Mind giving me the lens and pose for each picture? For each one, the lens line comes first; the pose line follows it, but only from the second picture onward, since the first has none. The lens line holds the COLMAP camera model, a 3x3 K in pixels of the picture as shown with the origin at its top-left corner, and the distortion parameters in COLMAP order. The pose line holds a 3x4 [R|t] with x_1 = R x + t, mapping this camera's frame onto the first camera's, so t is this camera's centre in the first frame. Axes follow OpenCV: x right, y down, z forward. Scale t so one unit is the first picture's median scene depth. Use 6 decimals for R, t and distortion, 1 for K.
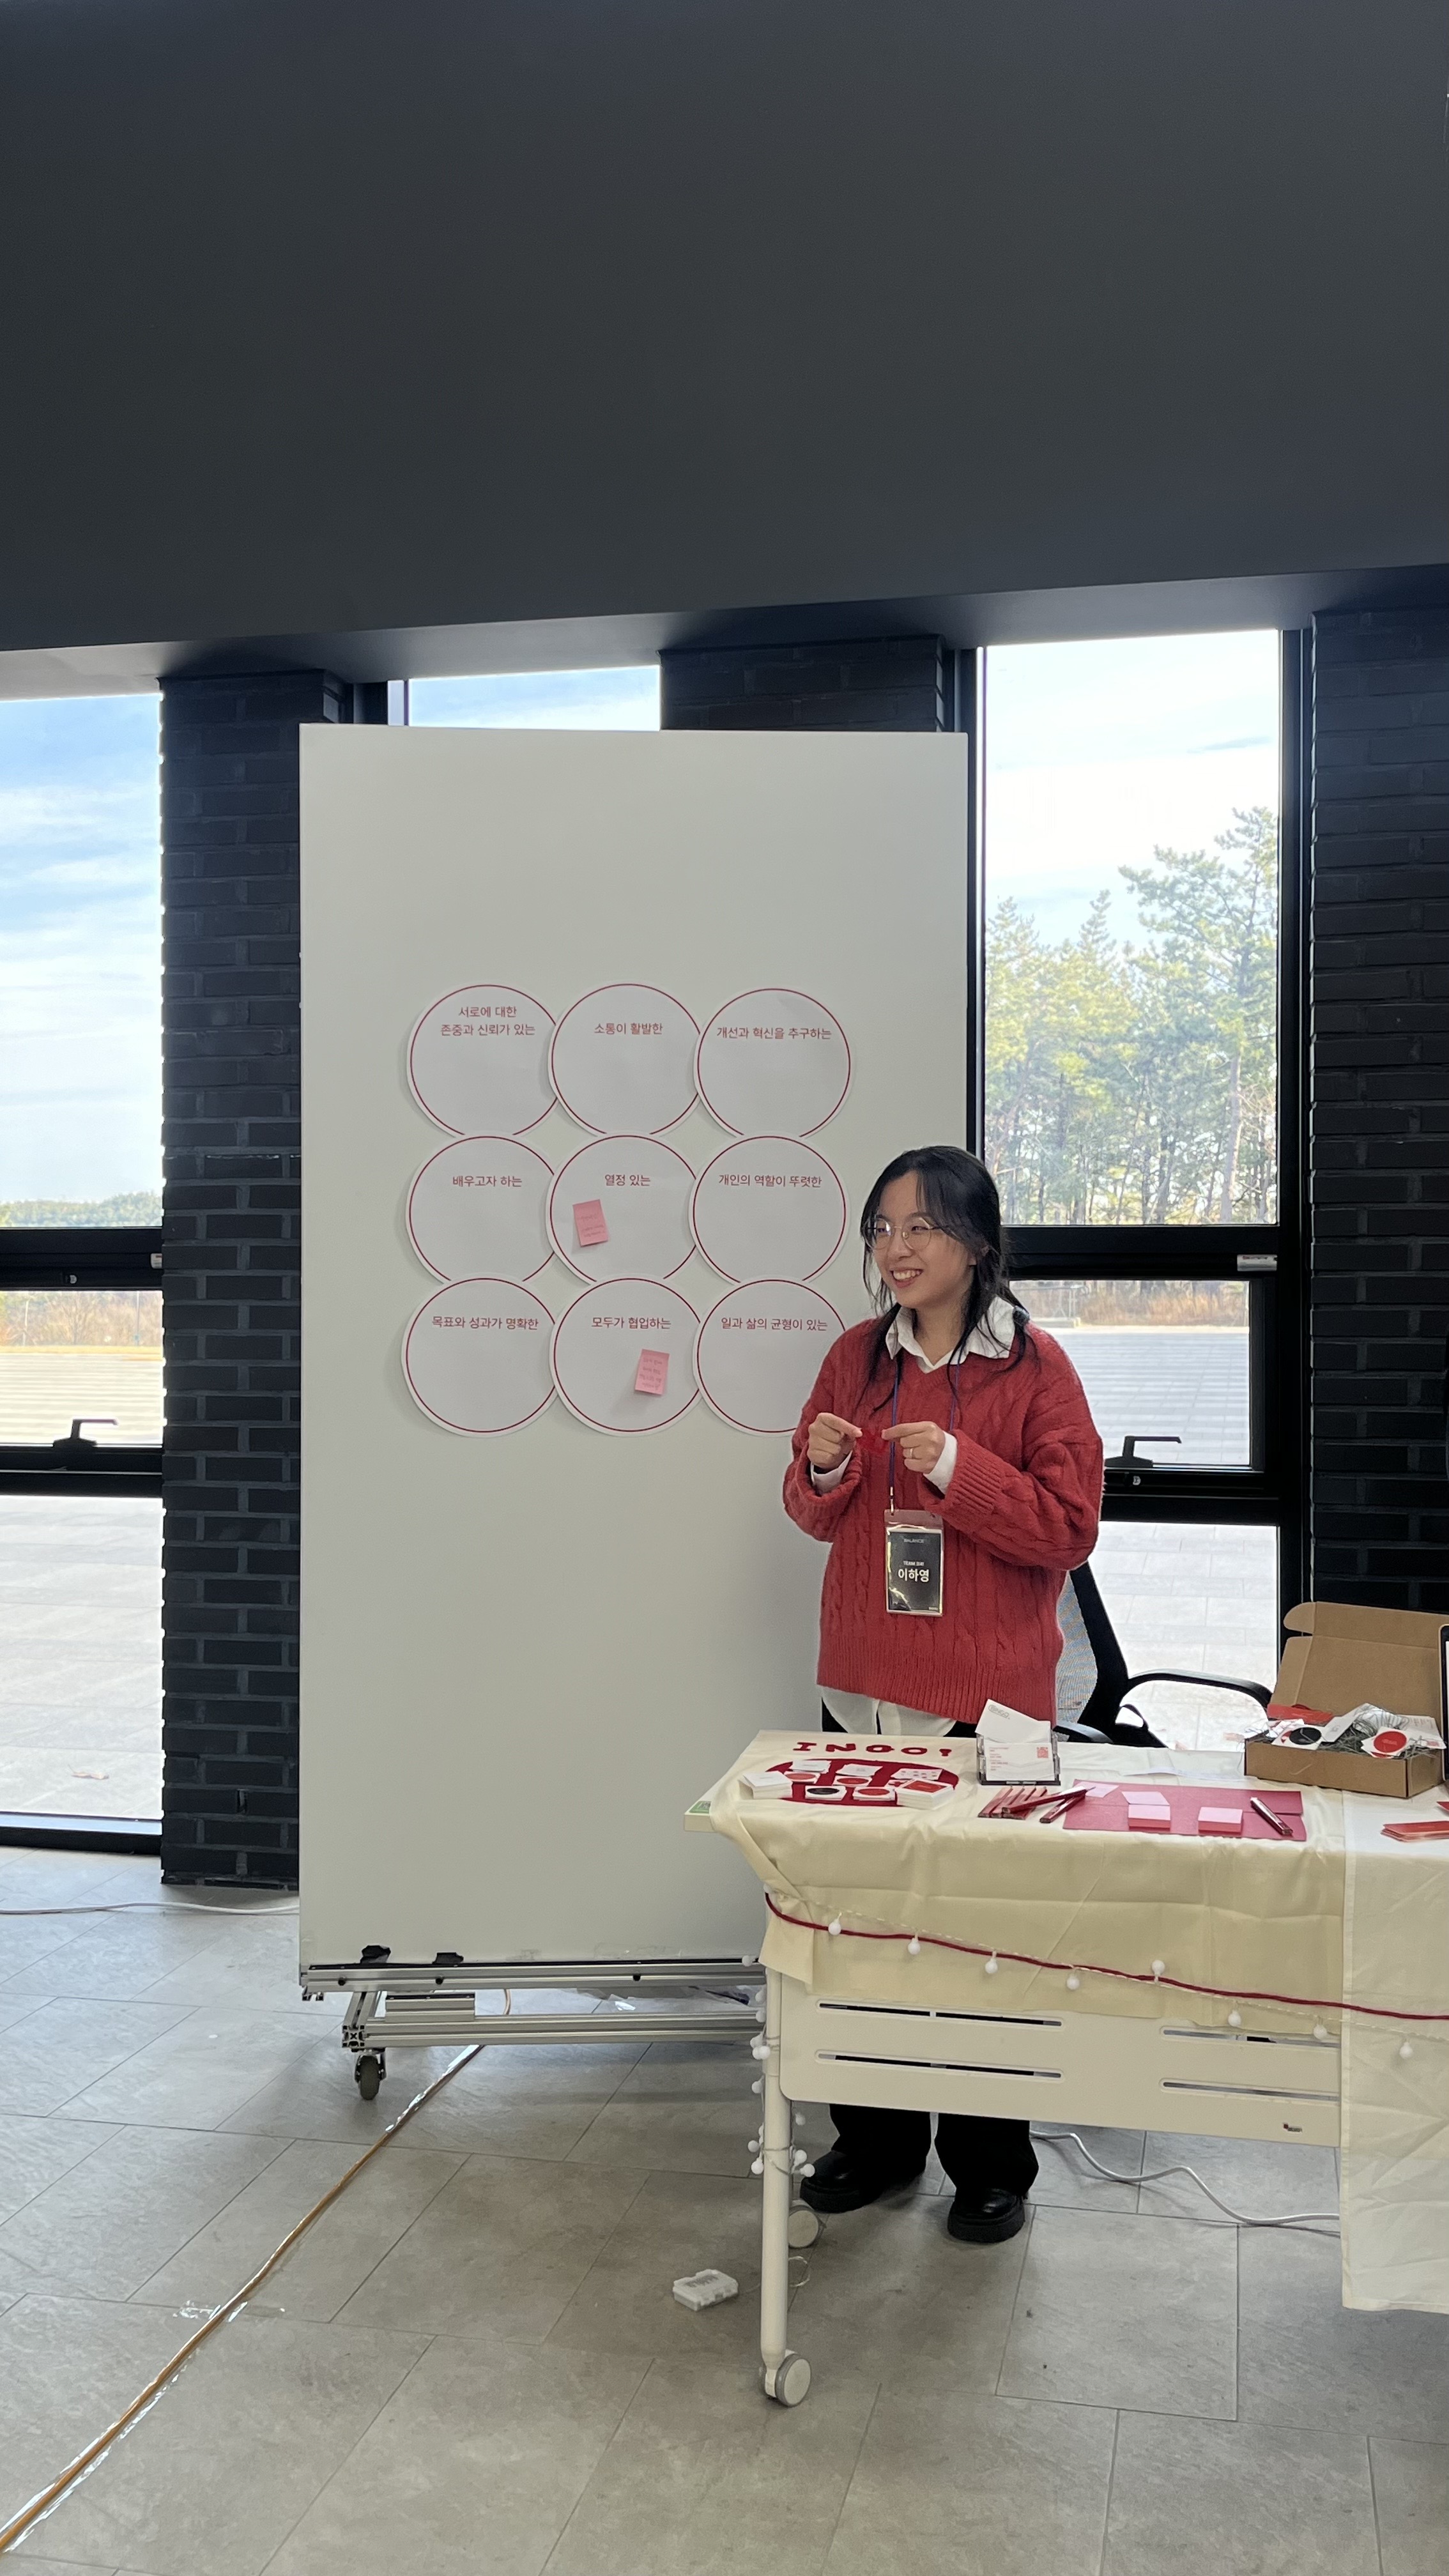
lens RADIAL K [[2310.7, 0, 724.5], [0, 2310.7, 1288.0], [0, 0, 1]] dist [0.001298, -0.000121]
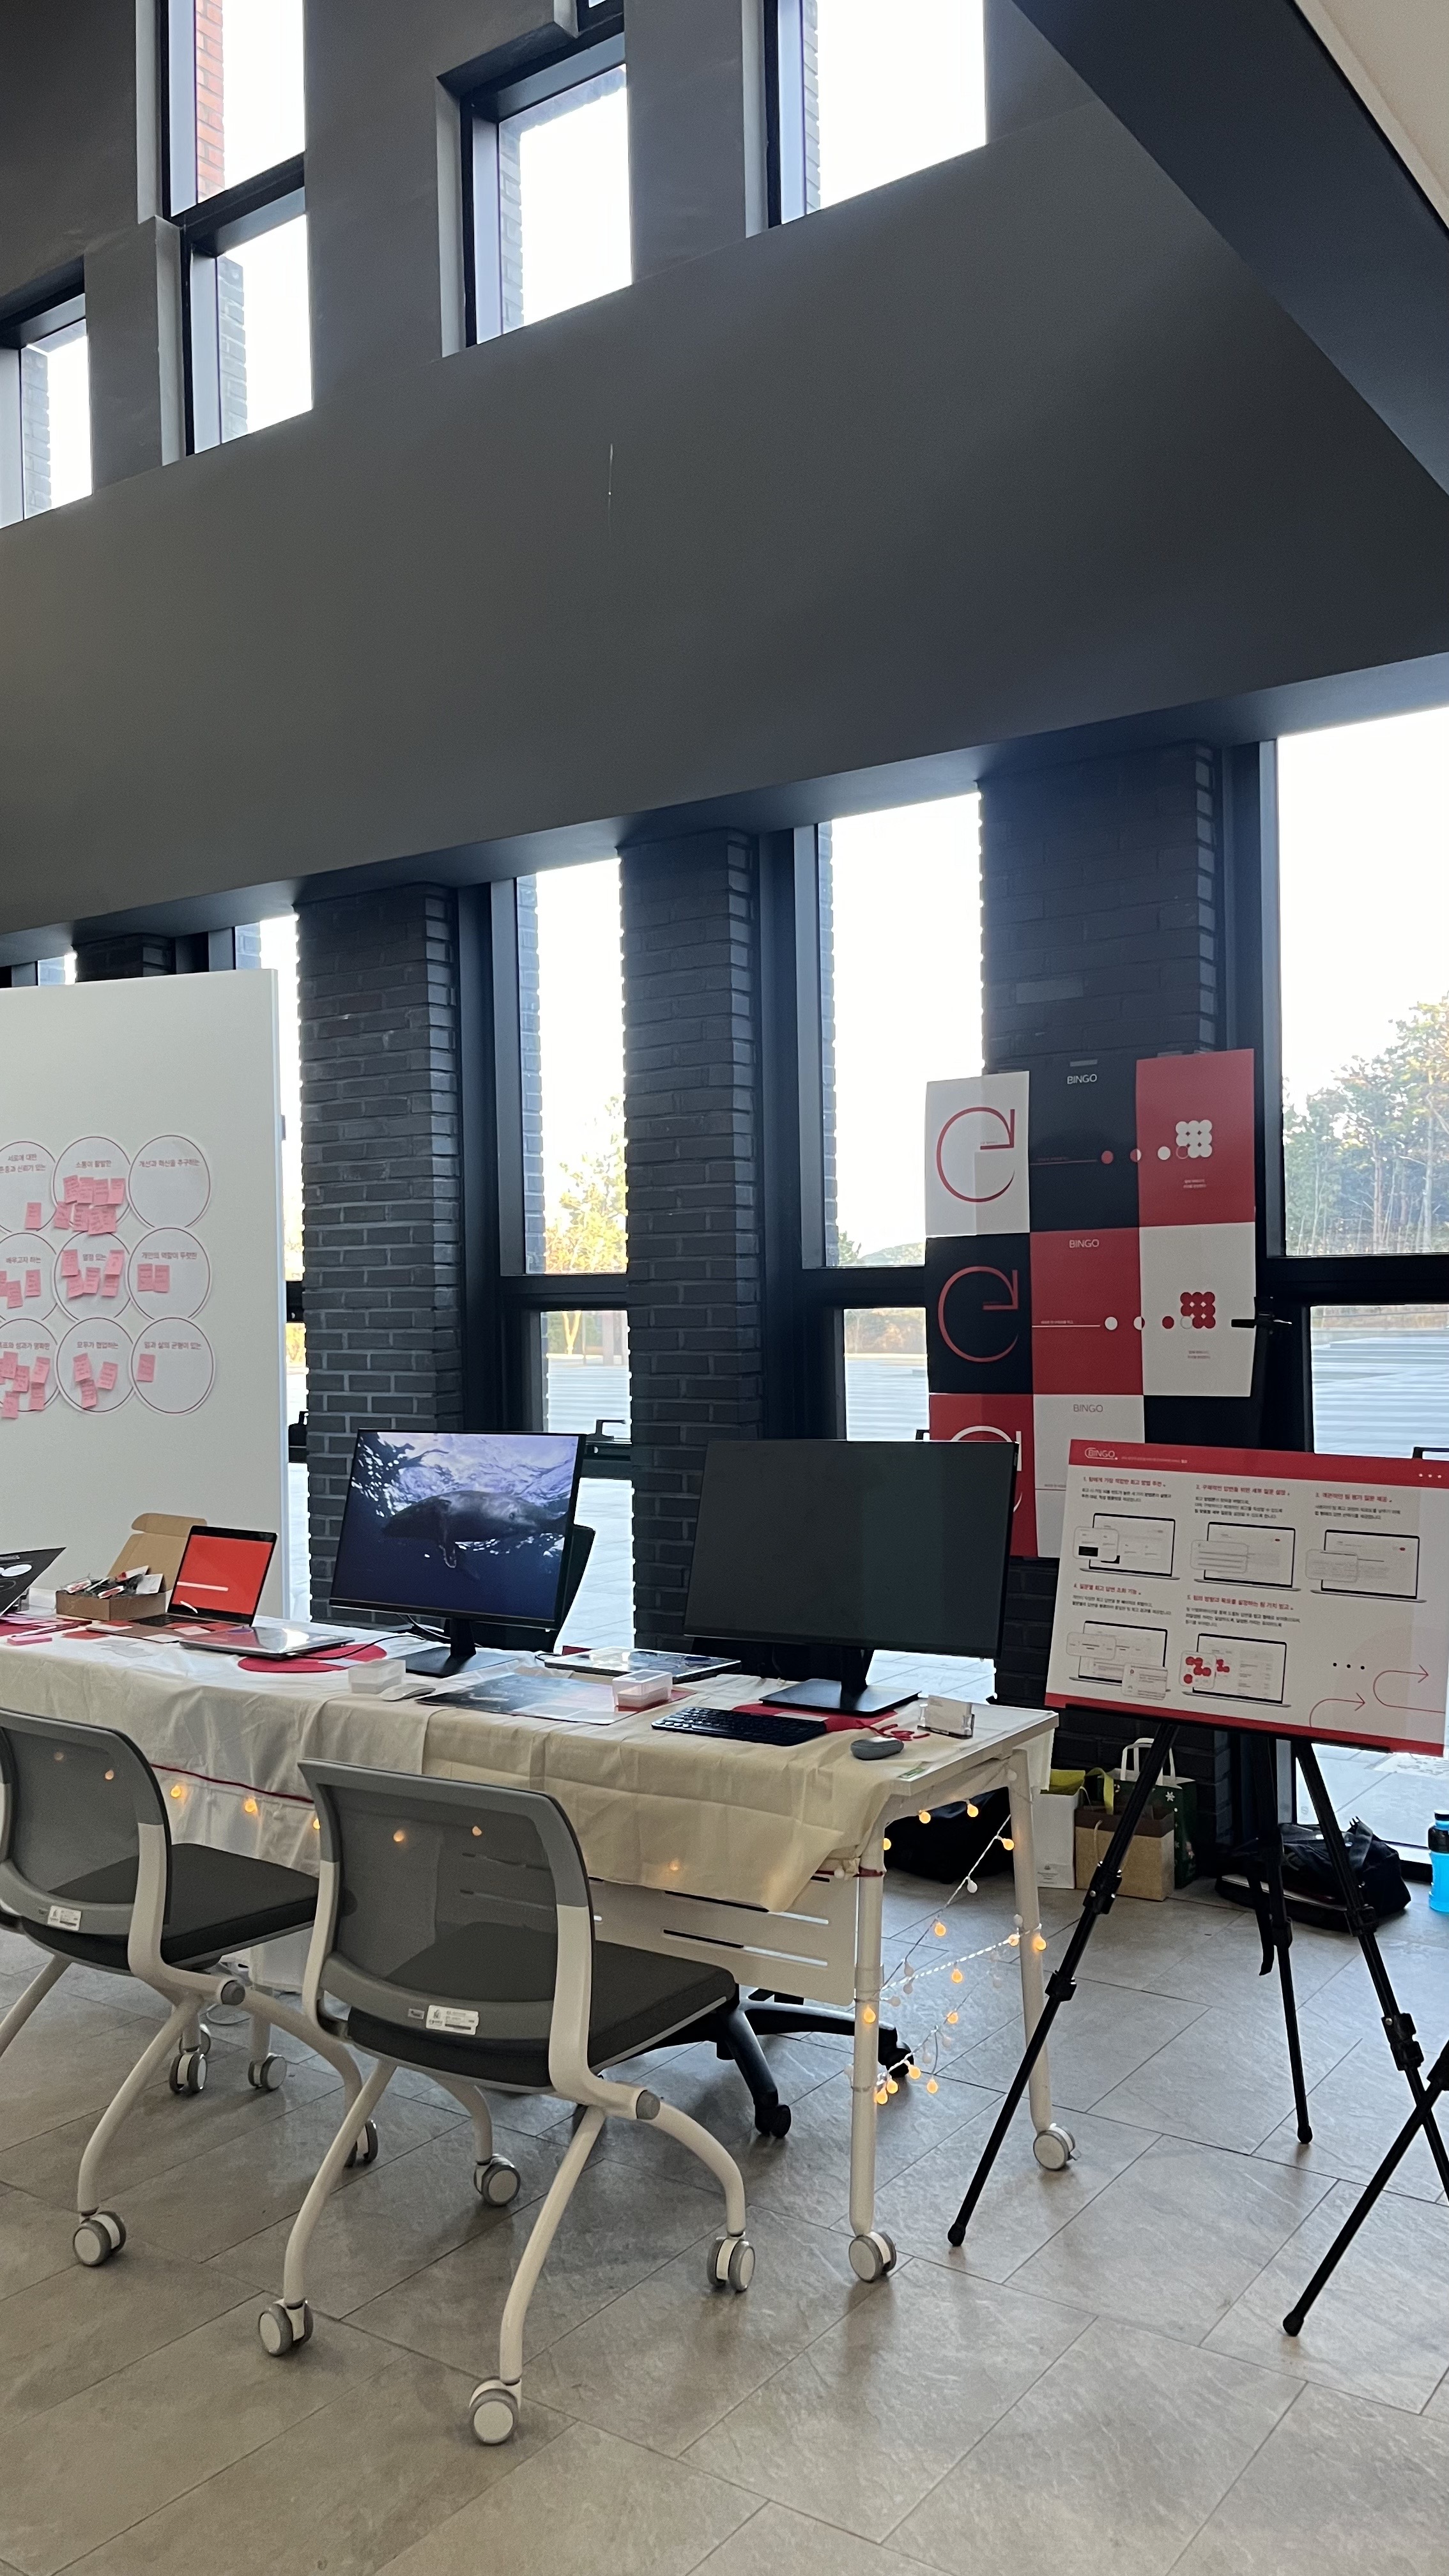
lens RADIAL K [[2036.1, 0, 727.8], [0, 2036.1, 1394.2], [0, 0, 1]] dist [0.169658, -0.000360]
pose [[0.930215, 0.001256, -0.367012, 0.239152], [0.012720, 0.999283, 0.035661, 0.000836], [0.366794, -0.037841, 0.929532, -0.054145]]
